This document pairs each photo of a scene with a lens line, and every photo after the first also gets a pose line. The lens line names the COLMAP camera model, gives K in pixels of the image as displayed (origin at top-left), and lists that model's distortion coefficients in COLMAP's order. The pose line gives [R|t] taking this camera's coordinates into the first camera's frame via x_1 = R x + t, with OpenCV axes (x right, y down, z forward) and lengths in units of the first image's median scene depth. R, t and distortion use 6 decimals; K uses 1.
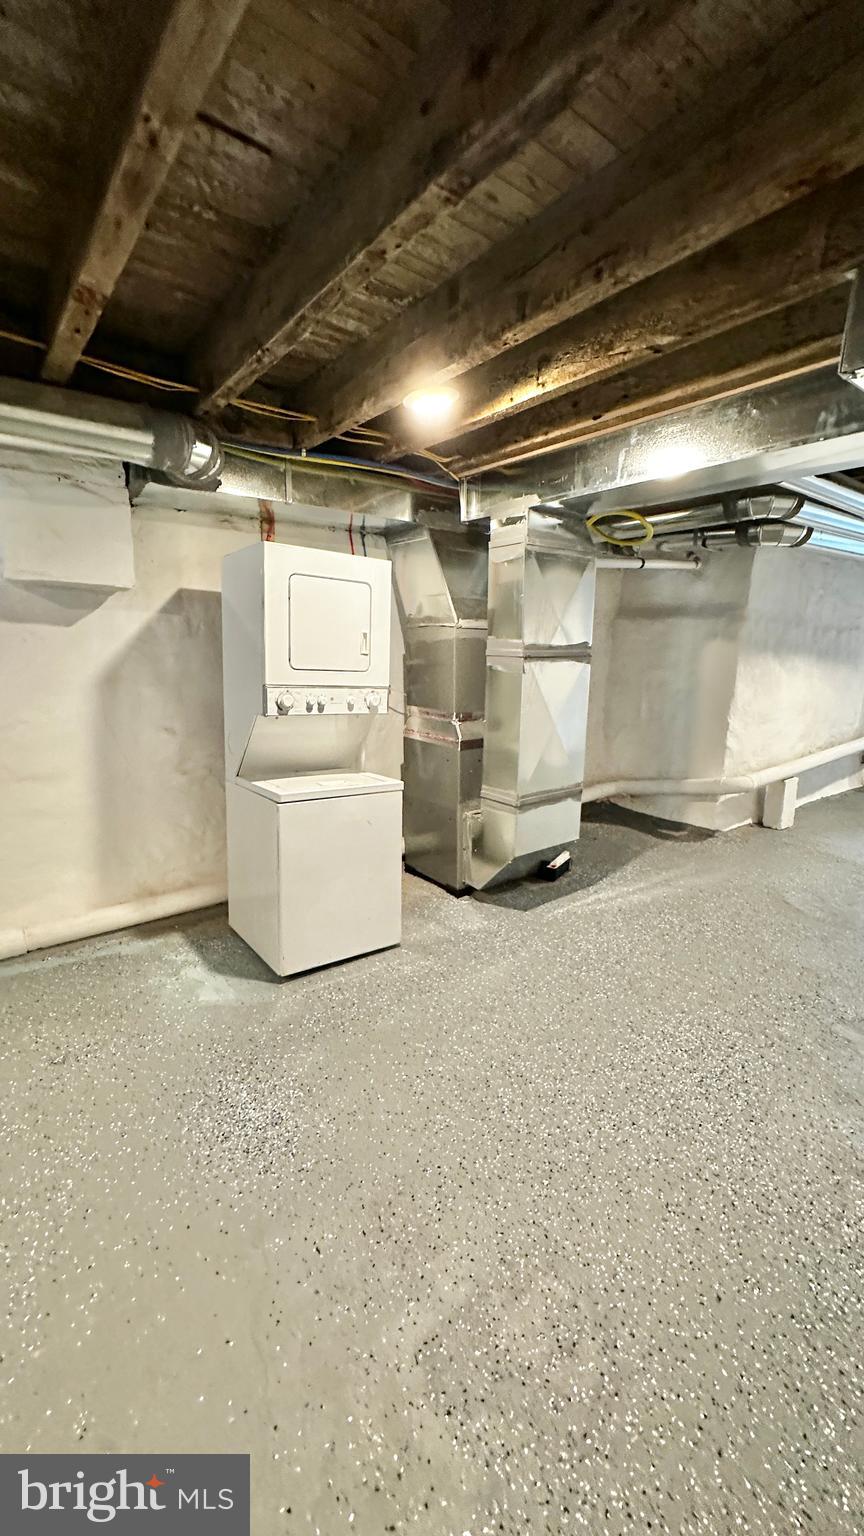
lens RADIAL K [[611.2, 0, 436.0], [0, 611.2, 767.6], [0, 0, 1]] dist [-0.003061, 0.000848]
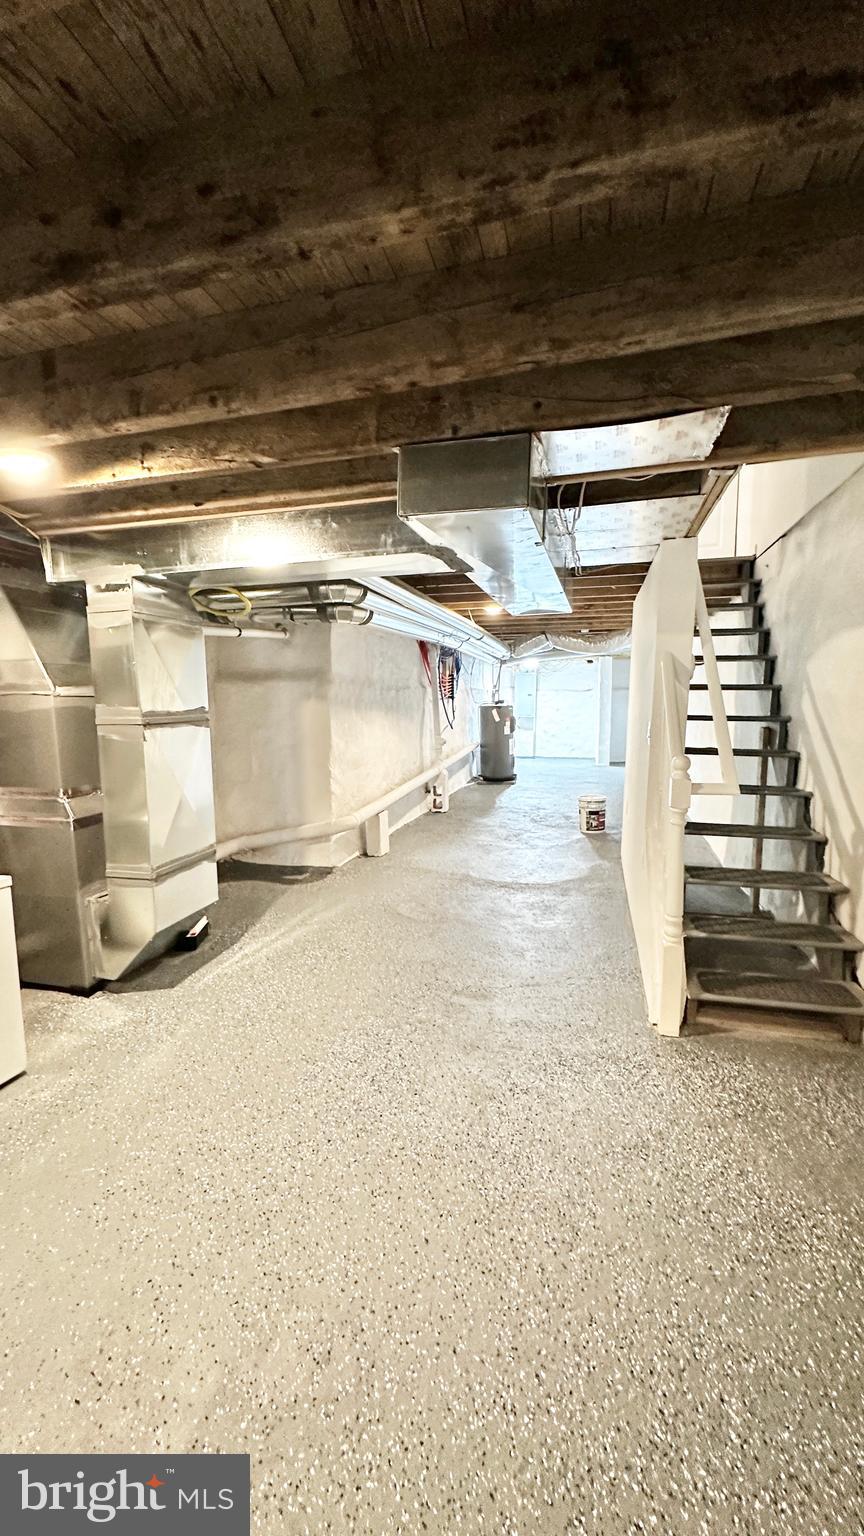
lens RADIAL K [[611.2, 0, 435.2], [0, 611.2, 767.9], [0, 0, 1]] dist [-0.003061, 0.000848]
pose [[0.793927, -0.092684, 0.600907, -0.081074], [0.147501, 0.988150, -0.042468, -0.002431], [-0.589850, 0.122351, 0.798190, -0.046402]]
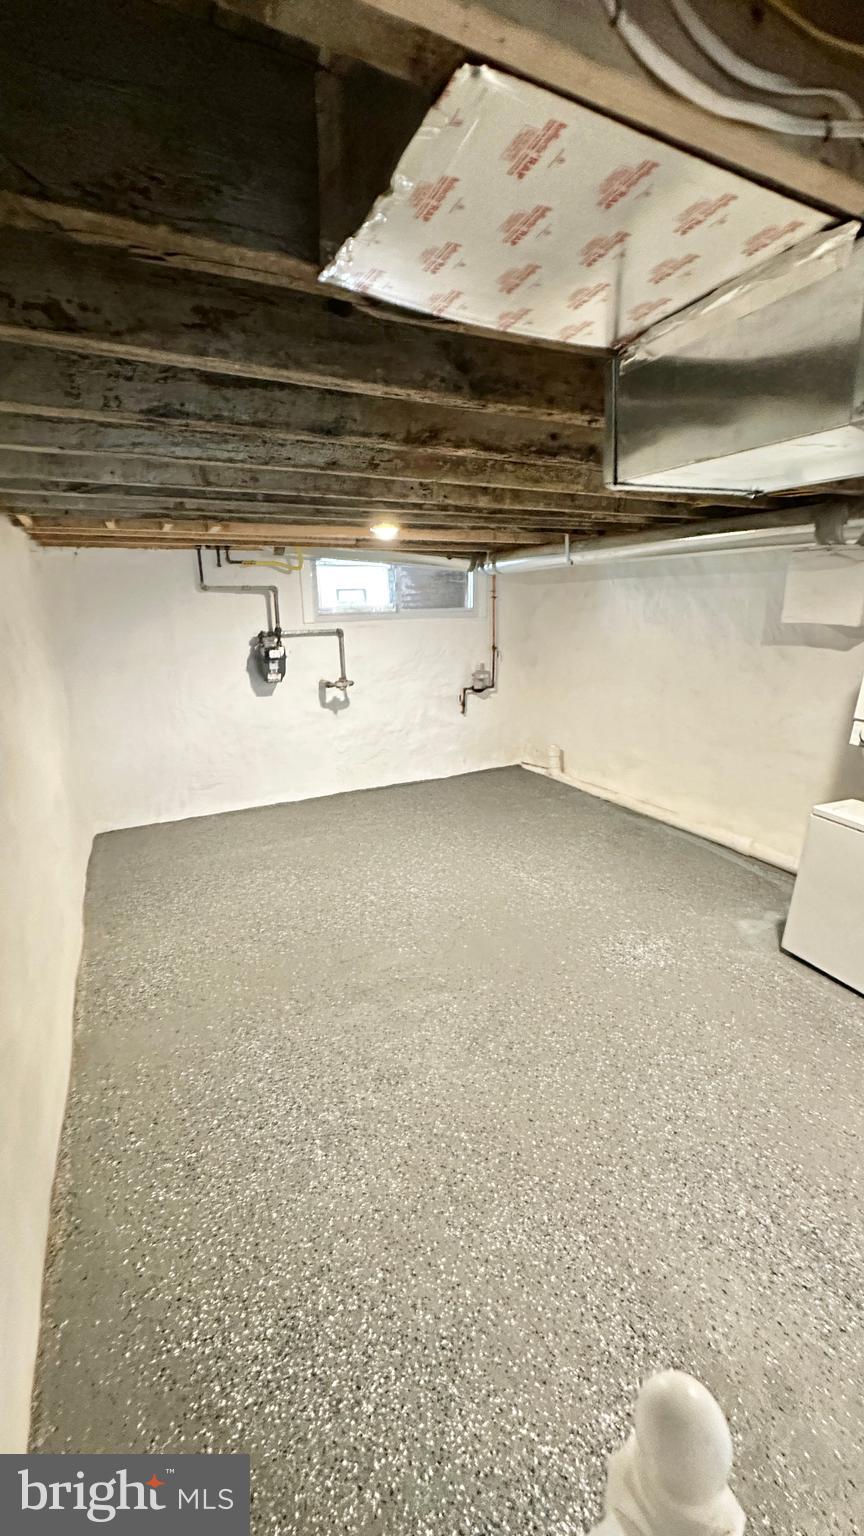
lens RADIAL K [[611.2, 0, 436.3], [0, 611.2, 771.5], [0, 0, 1]] dist [-0.003061, 0.000848]
pose [[-0.196127, 0.260139, -0.945443, 0.885713], [-0.181702, 0.937829, 0.295737, -0.212166], [0.963597, 0.229791, -0.136666, 0.375755]]
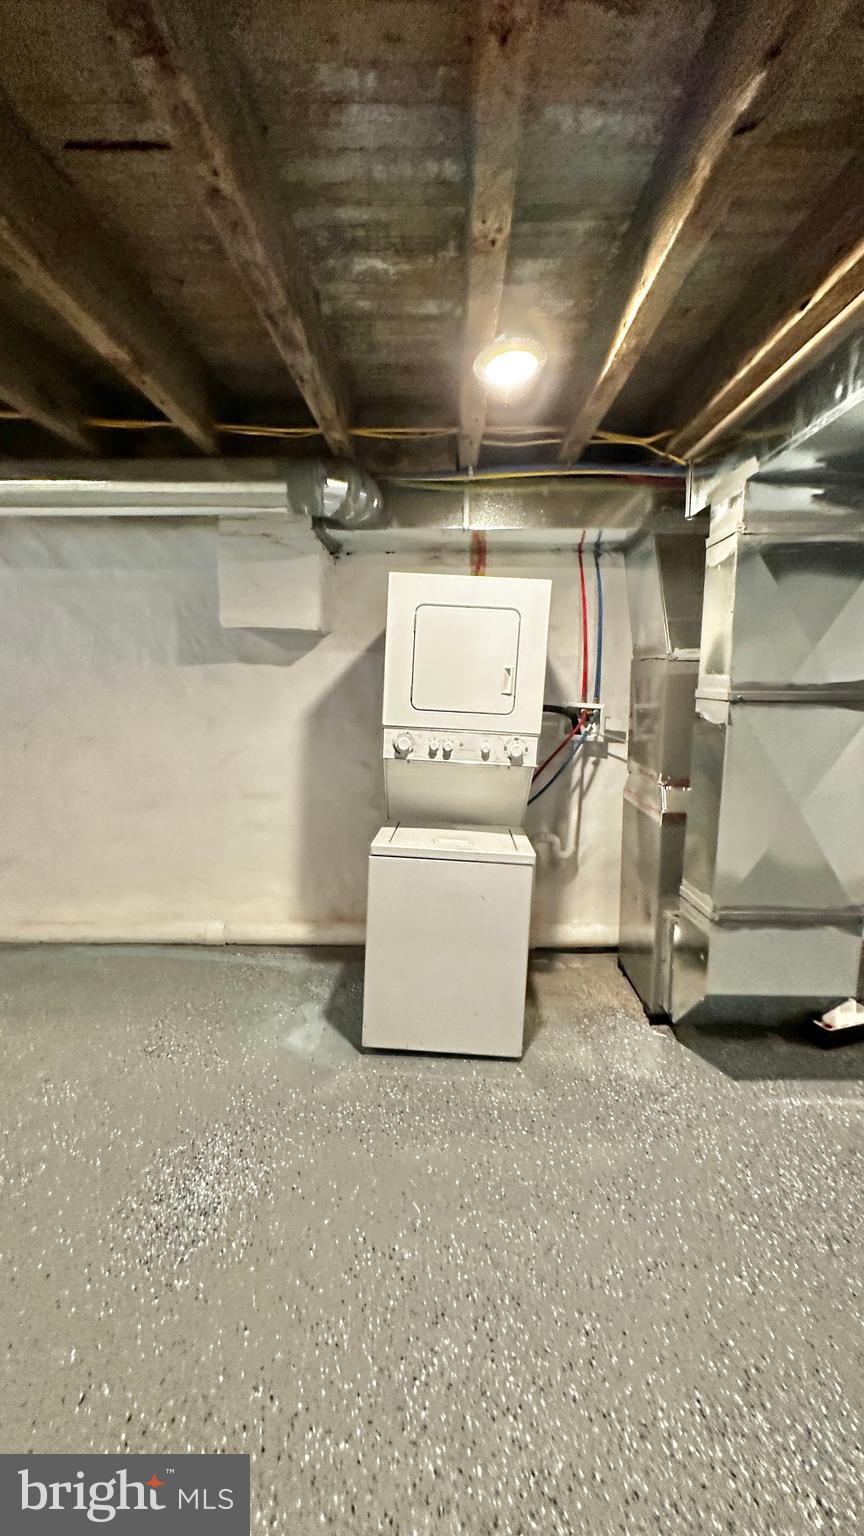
lens RADIAL K [[611.2, 0, 436.7], [0, 611.2, 768.4], [0, 0, 1]] dist [-0.003061, 0.000848]
pose [[0.778561, 0.087286, -0.621469, 0.327446], [-0.125177, 0.991980, -0.017494, -0.057985], [0.614958, 0.091414, 0.783243, 0.295145]]
